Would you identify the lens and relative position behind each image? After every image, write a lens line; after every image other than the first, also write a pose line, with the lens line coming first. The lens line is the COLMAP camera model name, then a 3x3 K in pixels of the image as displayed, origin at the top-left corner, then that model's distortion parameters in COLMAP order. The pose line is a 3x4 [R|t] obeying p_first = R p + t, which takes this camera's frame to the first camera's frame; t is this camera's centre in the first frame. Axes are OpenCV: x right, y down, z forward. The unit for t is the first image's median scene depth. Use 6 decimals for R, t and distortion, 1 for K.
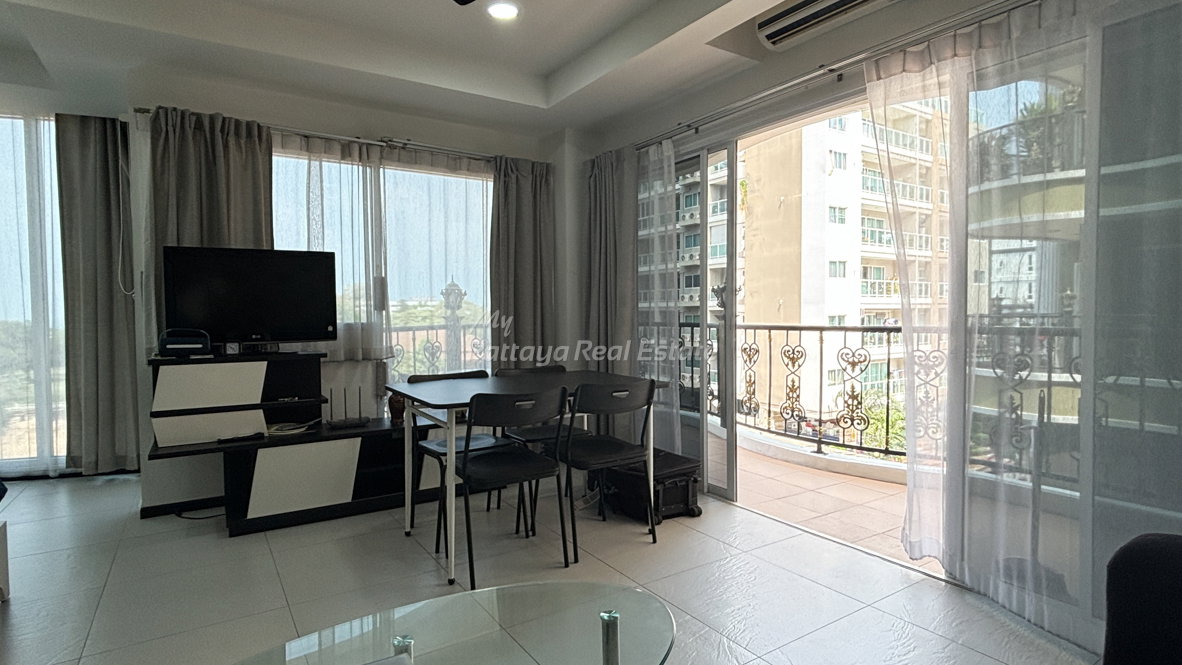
lens RADIAL K [[595.1, 0, 591.0], [0, 595.1, 332.5], [0, 0, 1]] dist [-0.015884, -0.001674]
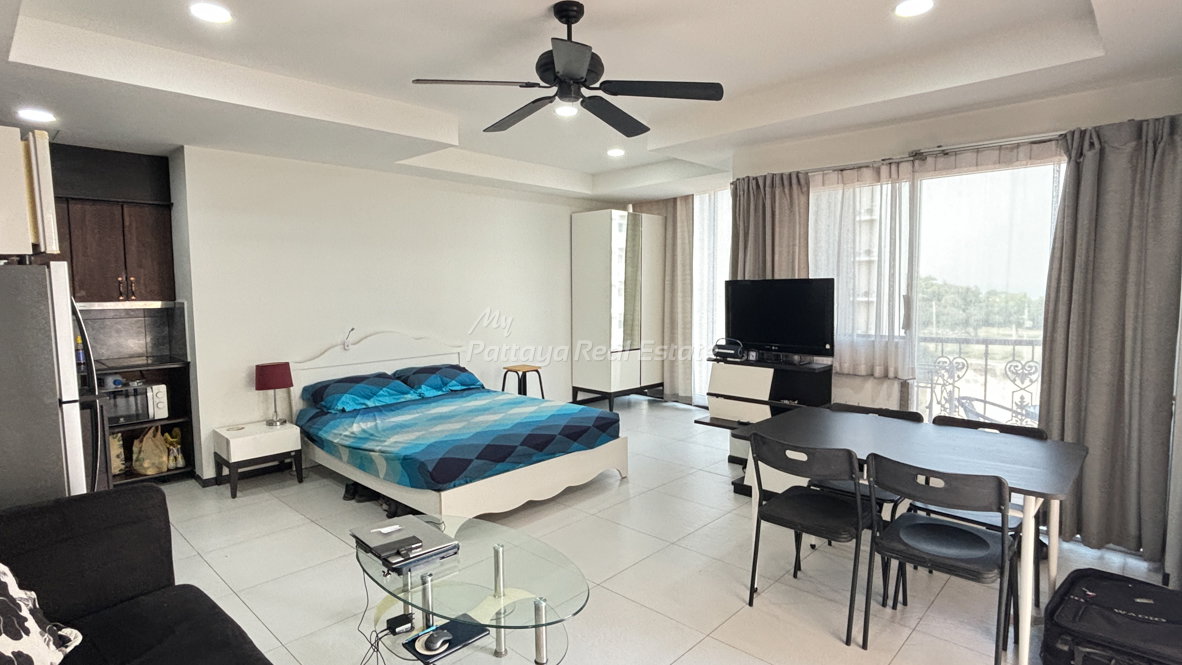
lens RADIAL K [[595.1, 0, 591.0], [0, 595.1, 332.5], [0, 0, 1]] dist [-0.015884, -0.001674]
pose [[0.235169, 0.064984, -0.969780, 0.517133], [-0.038948, 0.997591, 0.057403, -0.076142], [0.971174, 0.024272, 0.237134, 0.299130]]
